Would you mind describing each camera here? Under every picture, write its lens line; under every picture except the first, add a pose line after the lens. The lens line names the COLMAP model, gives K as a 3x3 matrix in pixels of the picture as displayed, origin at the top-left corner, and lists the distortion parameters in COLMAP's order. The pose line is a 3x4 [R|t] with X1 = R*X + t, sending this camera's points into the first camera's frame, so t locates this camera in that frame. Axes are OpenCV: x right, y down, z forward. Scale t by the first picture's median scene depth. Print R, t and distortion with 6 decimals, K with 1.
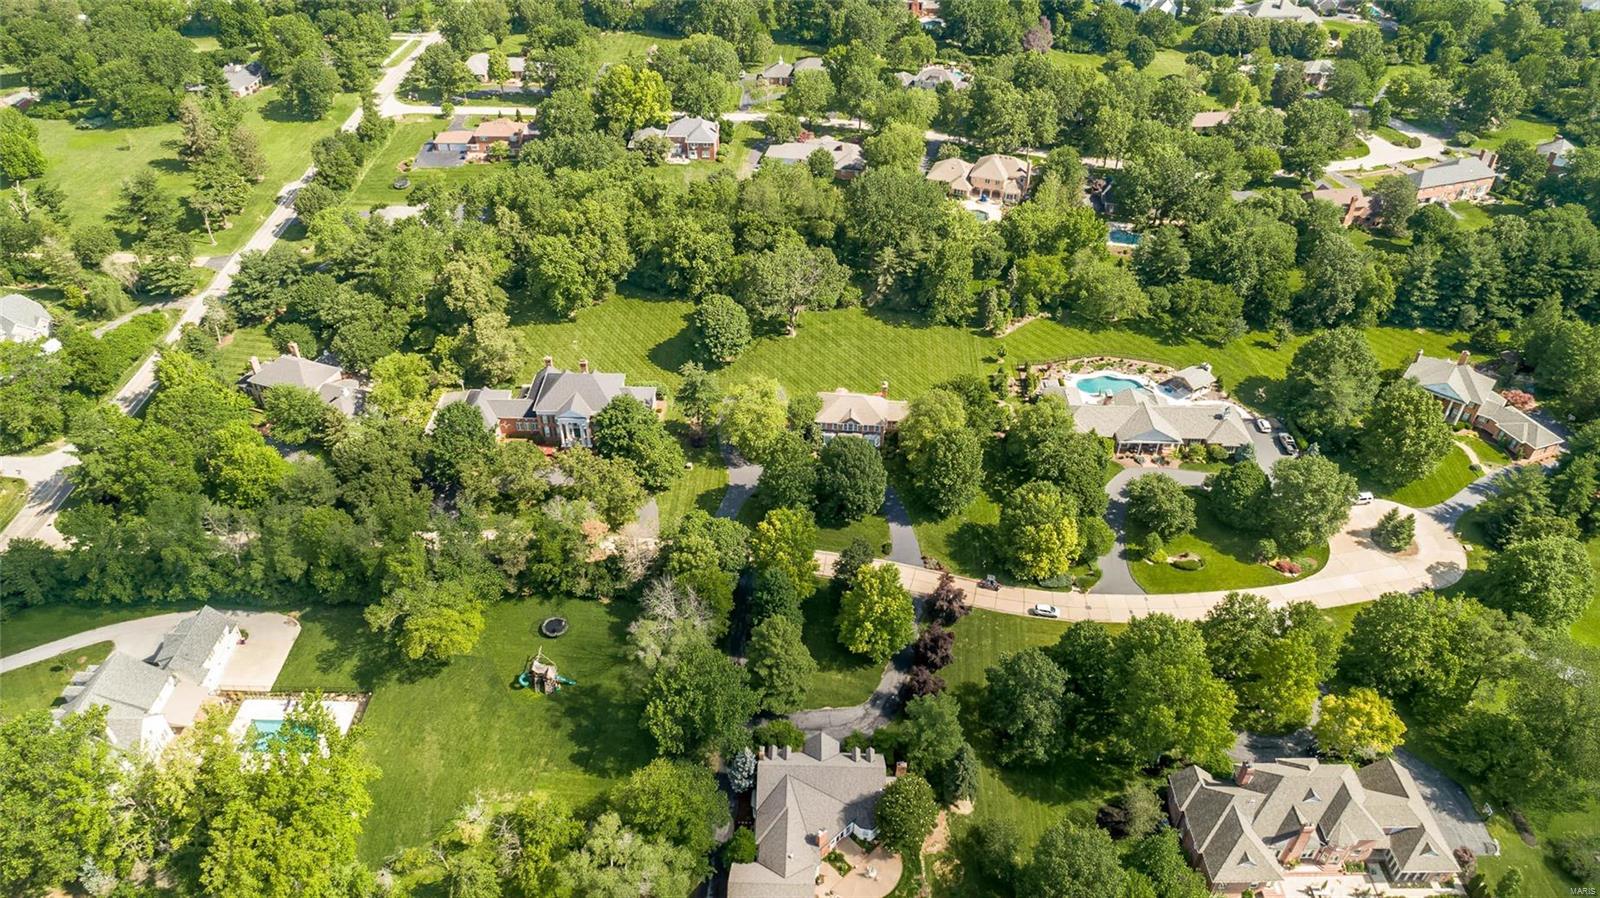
lens RADIAL K [[1071.3, 0, 804.2], [0, 1071.3, 450.9], [0, 0, 1]] dist [-0.018007, 0.008243]
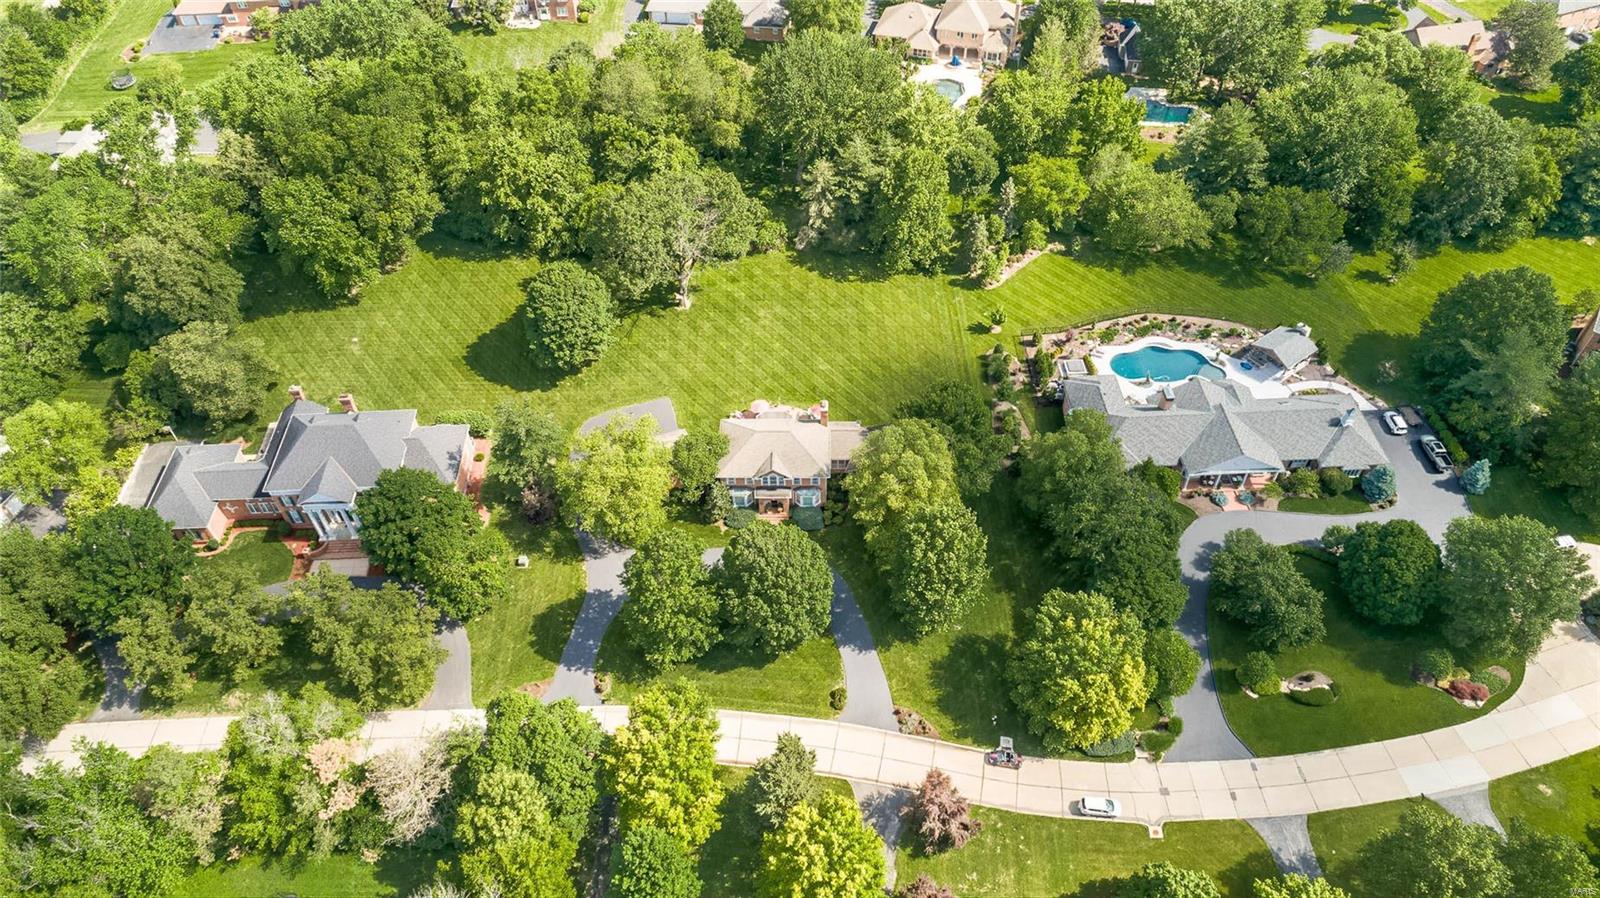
lens RADIAL K [[1071.3, 0, 804.5], [0, 1071.3, 454.4], [0, 0, 1]] dist [-0.018007, 0.008243]
pose [[0.997679, -0.062053, 0.028047, 0.039890], [0.056765, 0.985348, 0.160830, -0.123710], [-0.037616, -0.158865, 0.986583, 0.331811]]
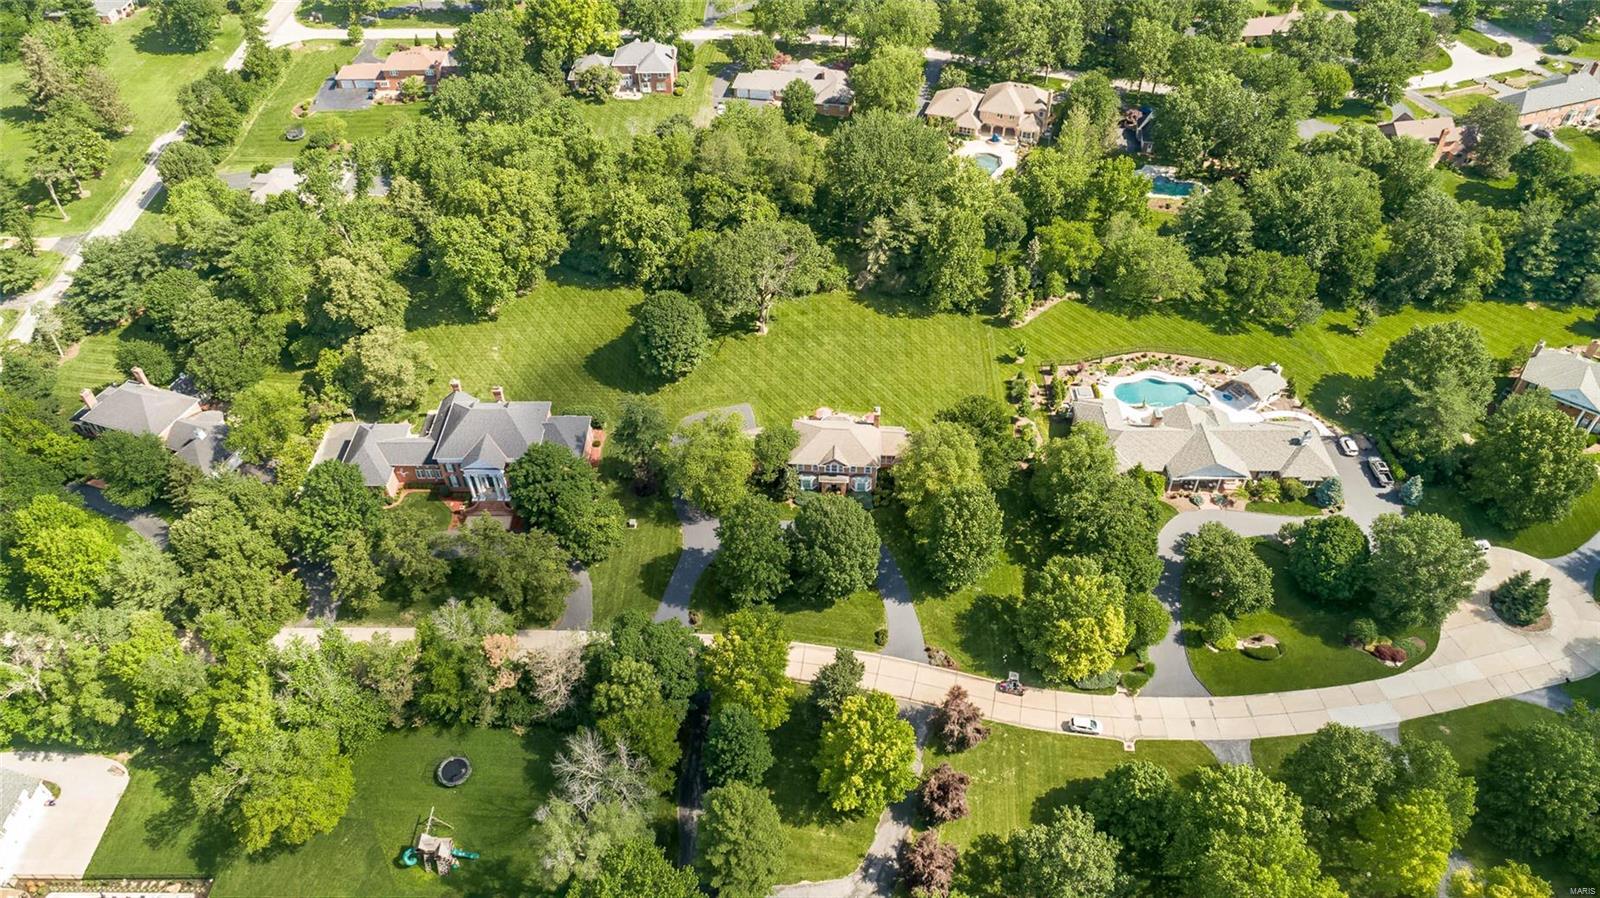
lens RADIAL K [[1071.3, 0, 804.1], [0, 1071.3, 453.1], [0, 0, 1]] dist [-0.018007, 0.008243]
pose [[0.999784, -0.020685, -0.002050, 0.020234], [0.020786, 0.994148, 0.106008, -0.105222], [-0.000155, -0.106028, 0.994363, 0.187355]]
